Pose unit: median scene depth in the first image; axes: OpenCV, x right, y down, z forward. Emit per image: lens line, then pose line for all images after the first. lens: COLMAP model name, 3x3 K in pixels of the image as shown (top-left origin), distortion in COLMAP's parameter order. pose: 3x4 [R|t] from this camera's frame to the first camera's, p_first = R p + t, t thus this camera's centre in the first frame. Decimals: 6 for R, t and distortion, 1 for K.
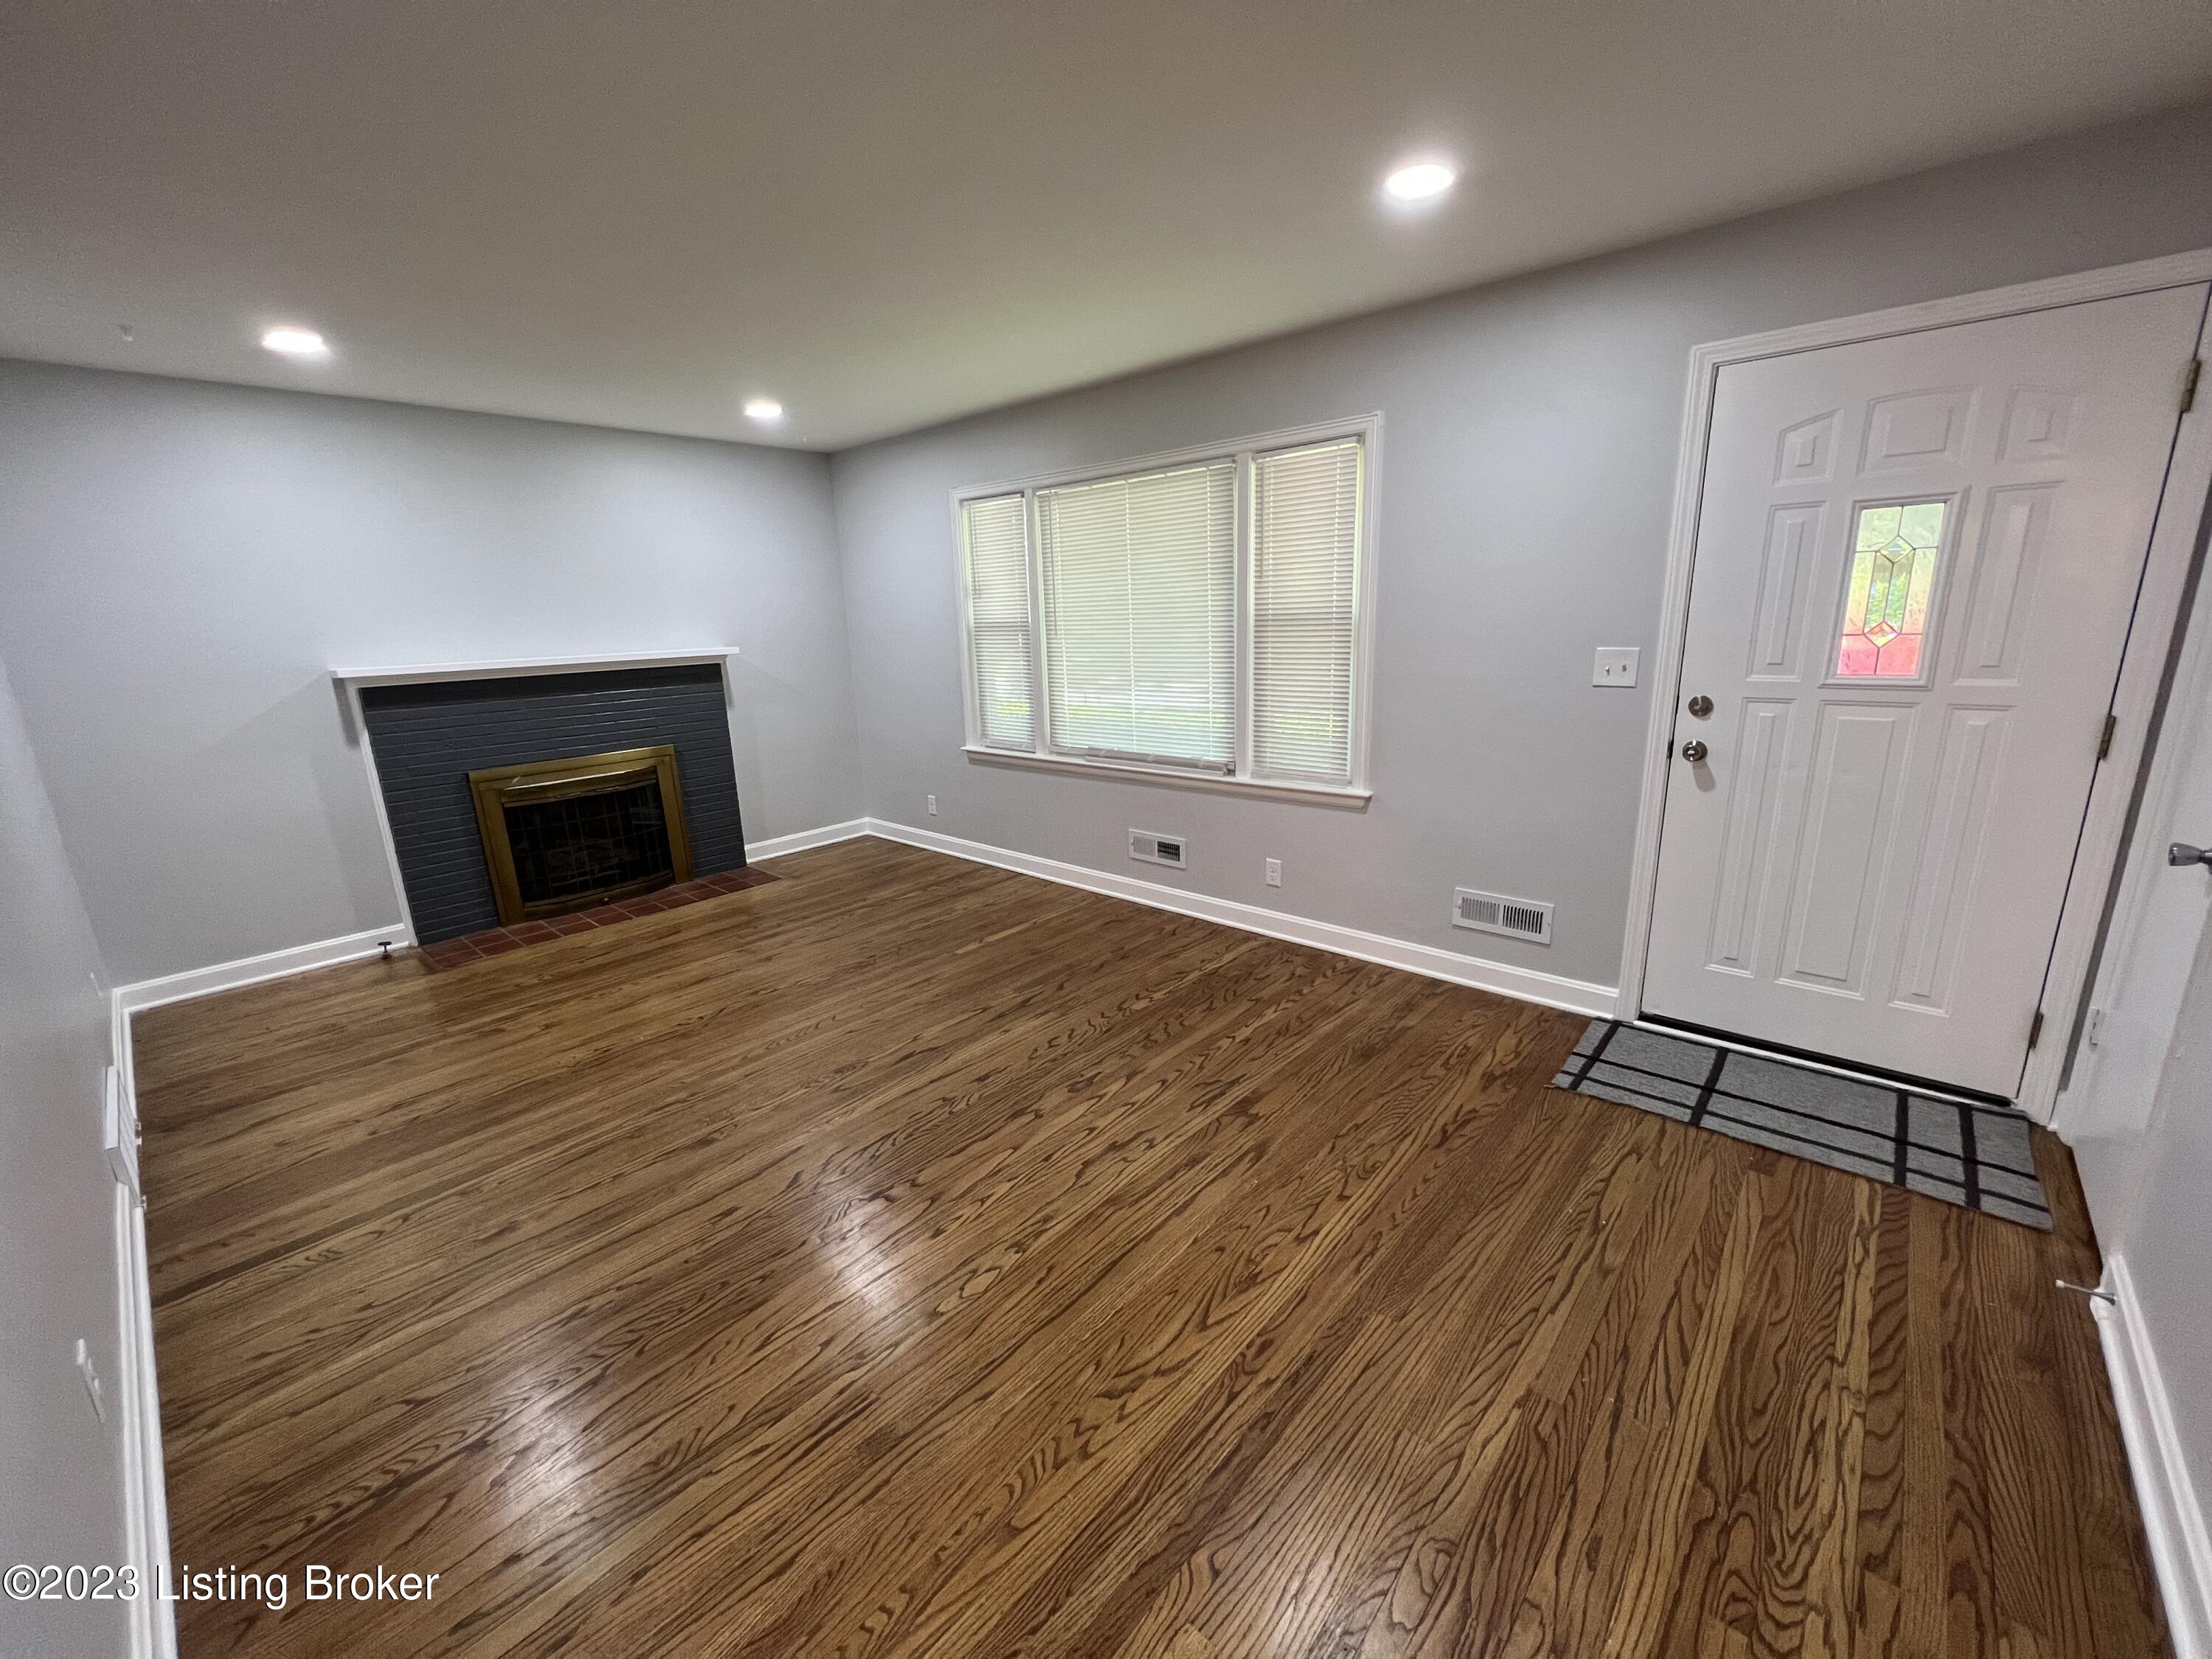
lens RADIAL K [[881.9, 0, 1105.2], [0, 881.9, 824.5], [0, 0, 1]] dist [-0.000614, -0.000213]
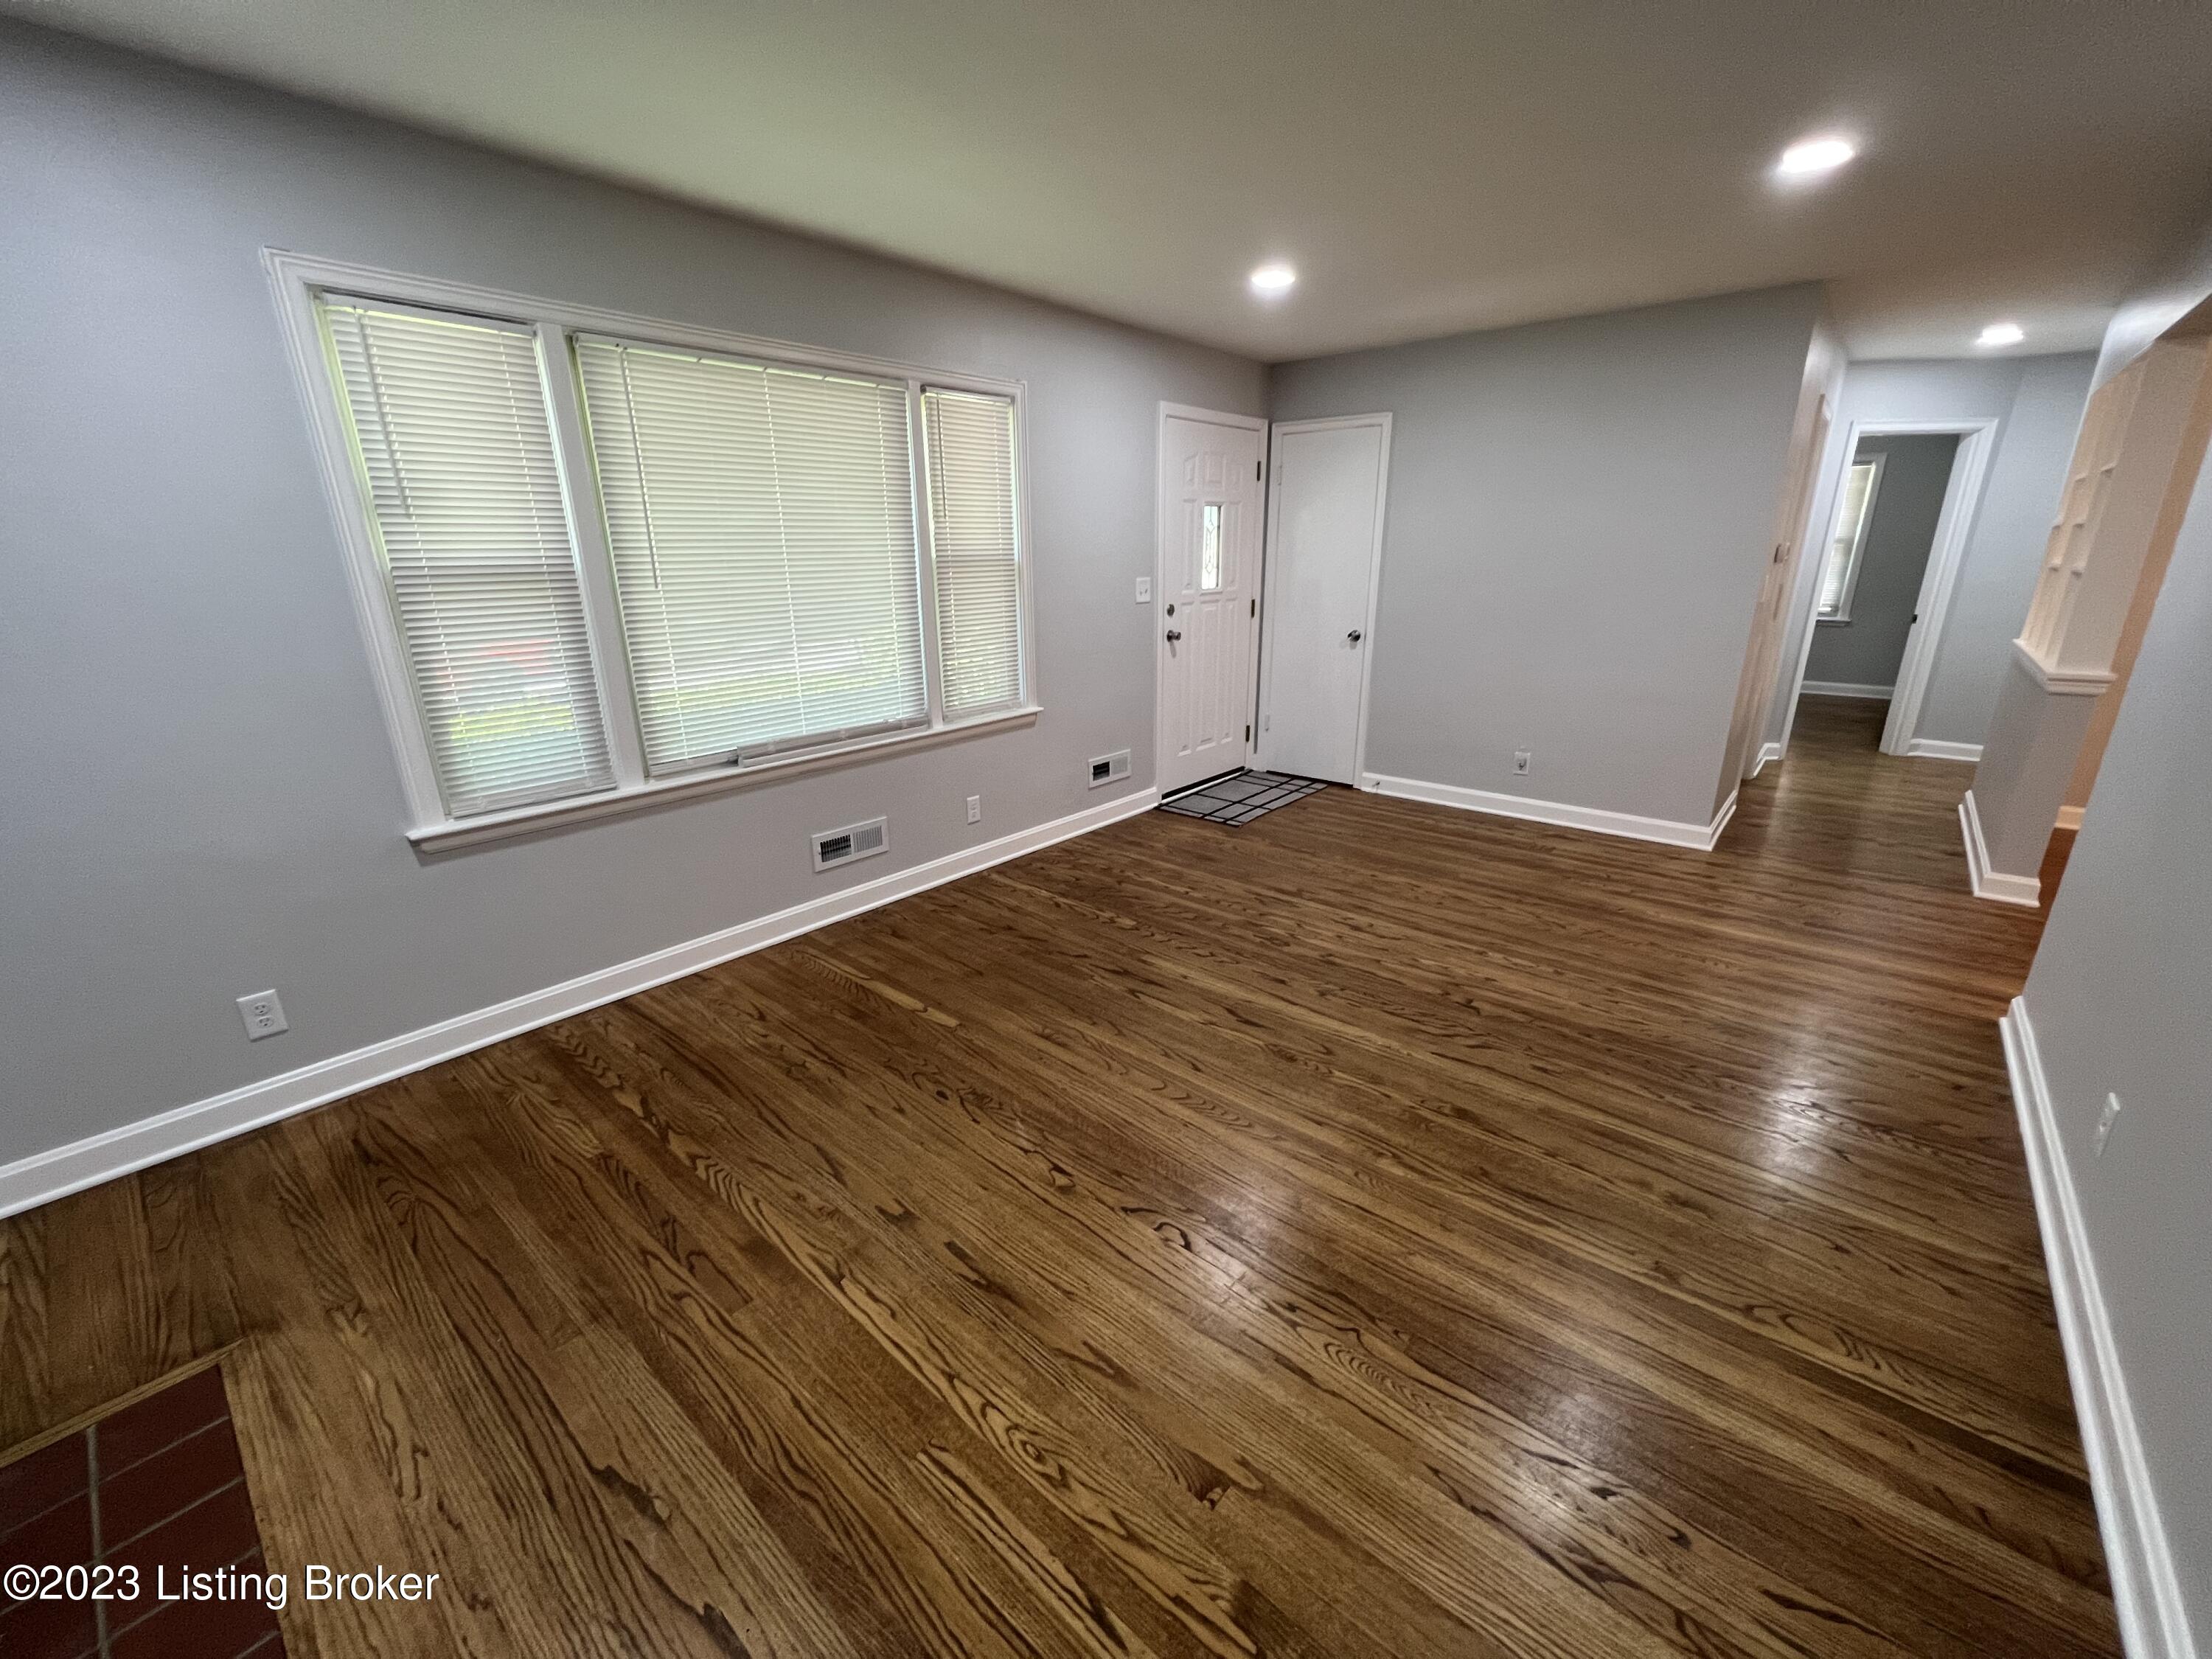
lens RADIAL K [[881.9, 0, 1095.0], [0, 881.9, 825.4], [0, 0, 1]] dist [-0.000614, -0.000213]
pose [[-0.012921, -0.267567, 0.963453, -0.951354], [0.249328, 0.932237, 0.262241, -0.191927], [-0.968333, 0.243604, 0.054666, 0.947936]]
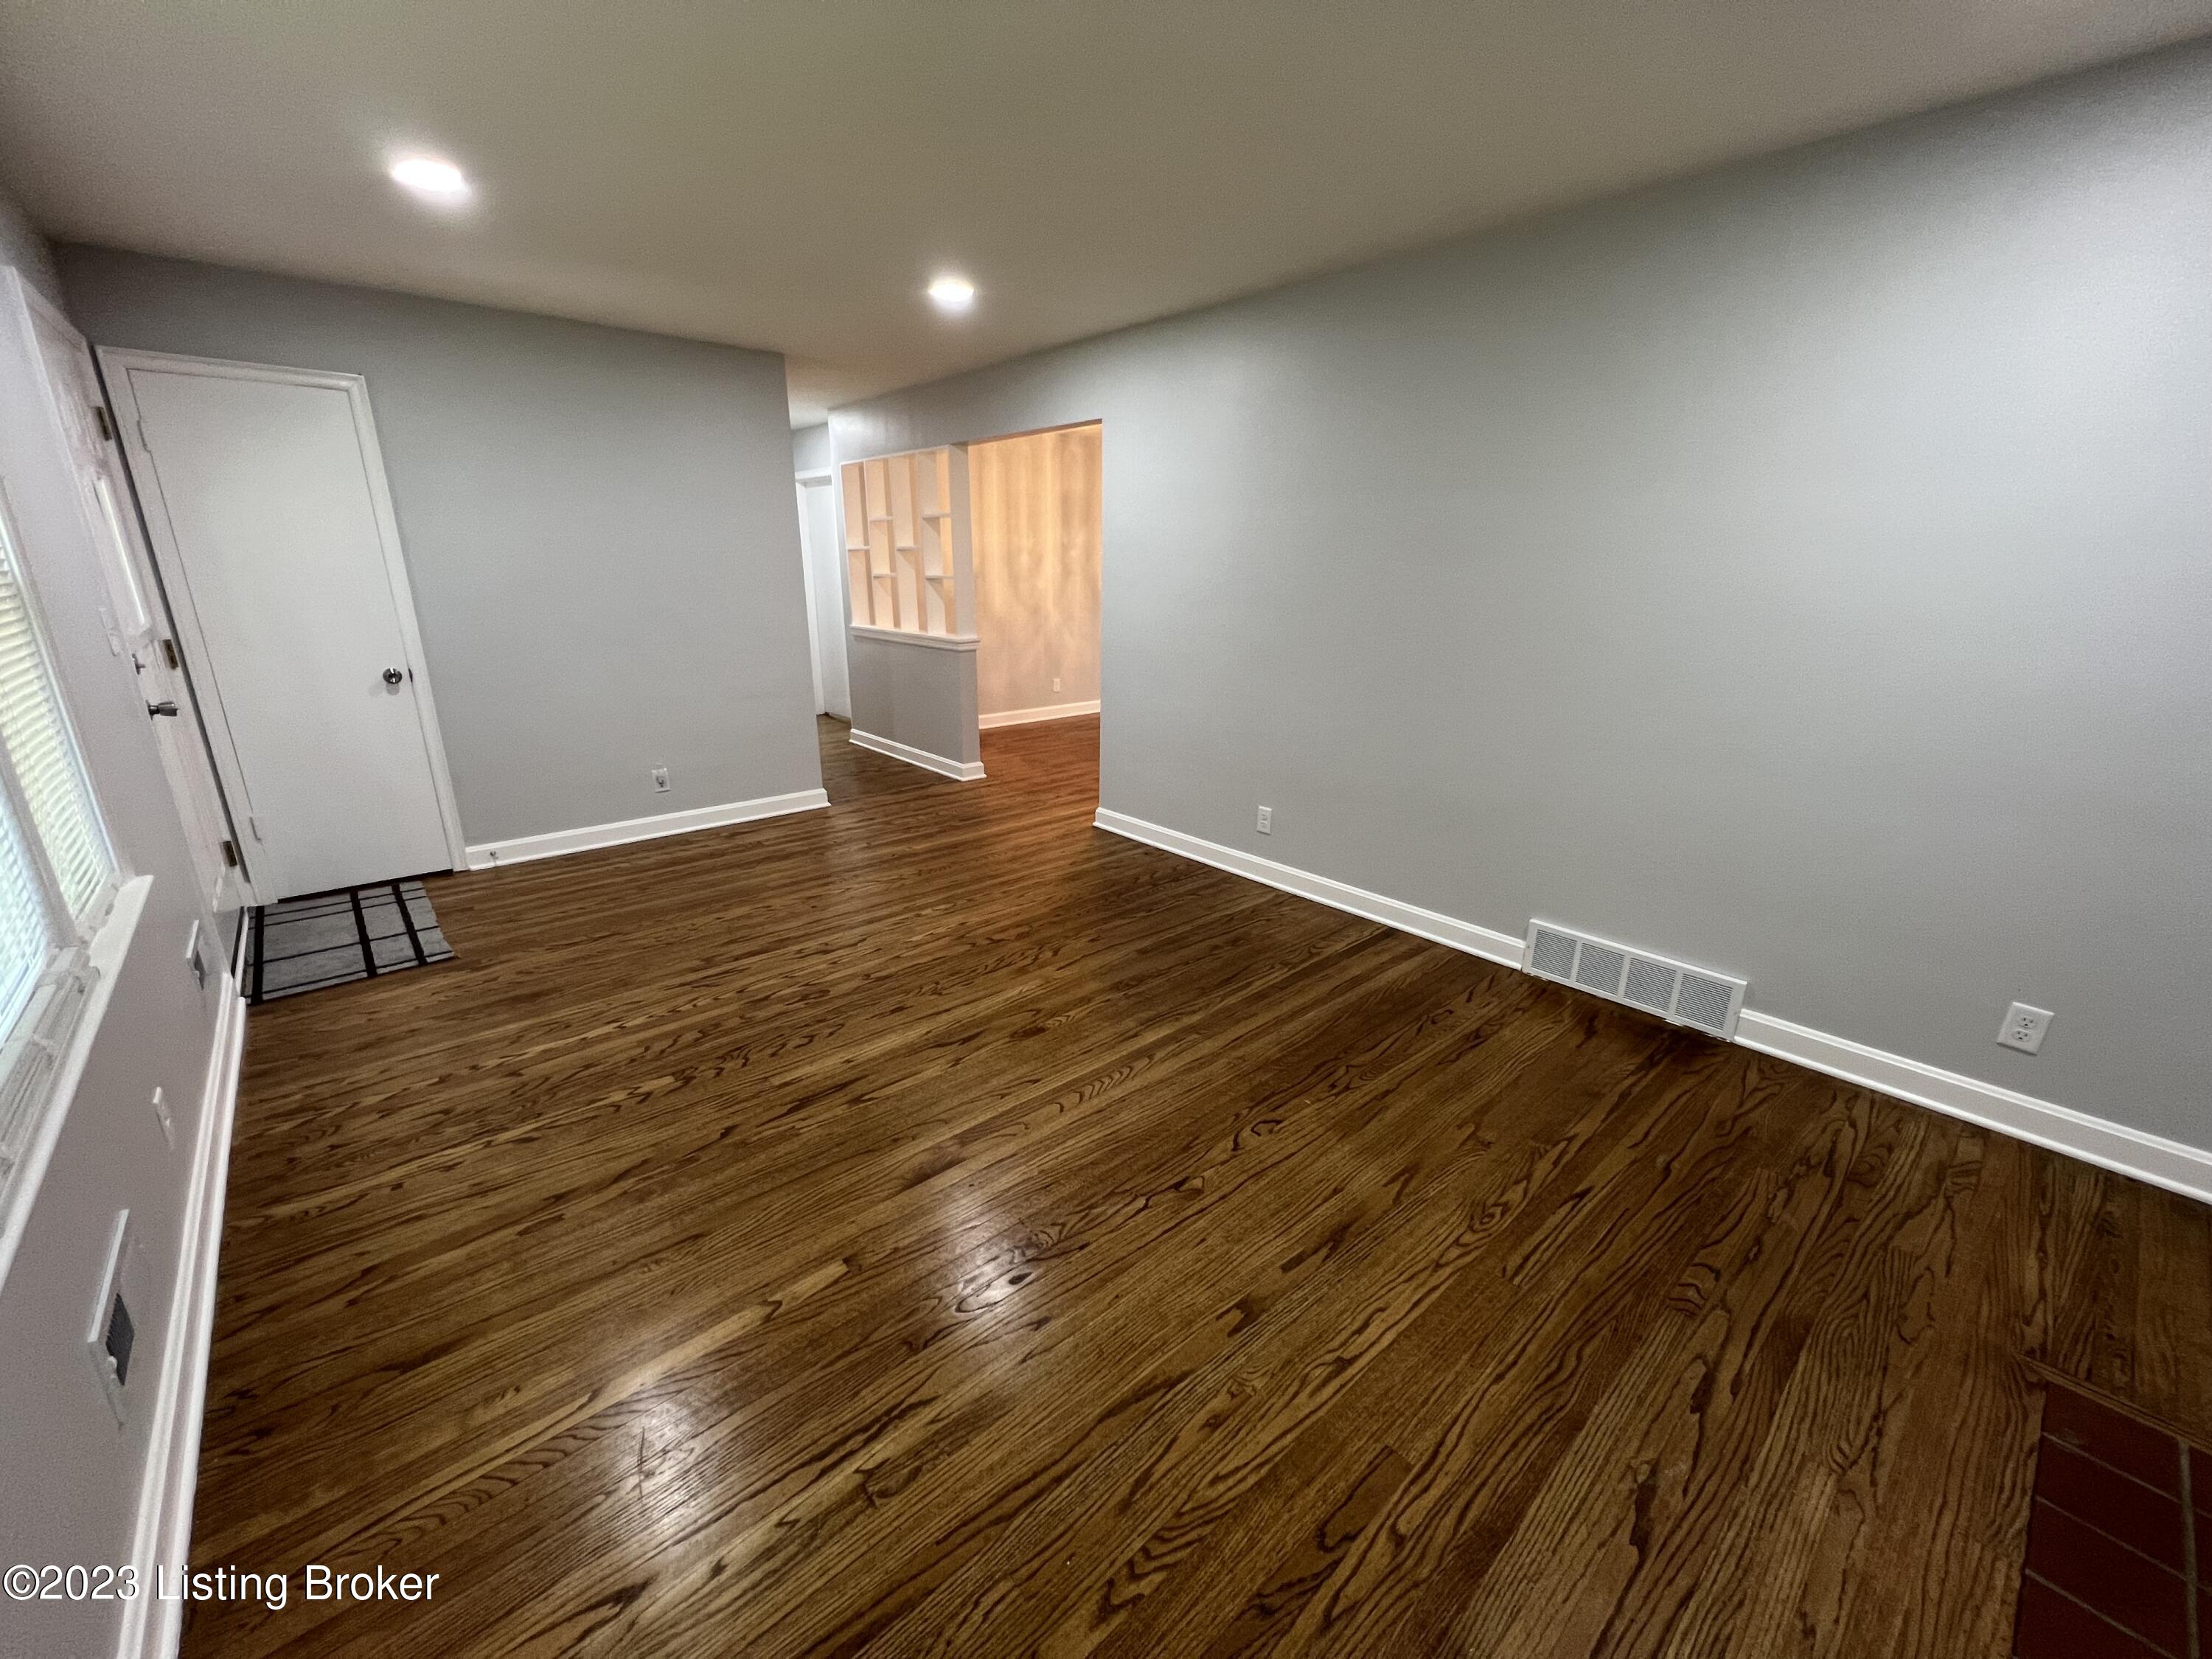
lens RADIAL K [[881.9, 0, 1103.8], [0, 881.9, 825.4], [0, 0, 1]] dist [-0.000614, -0.000213]
pose [[-0.992321, -0.008613, 0.123388, -0.425156], [0.055014, 0.862730, 0.502663, -0.338685], [-0.110780, 0.505591, -0.855632, 1.483165]]
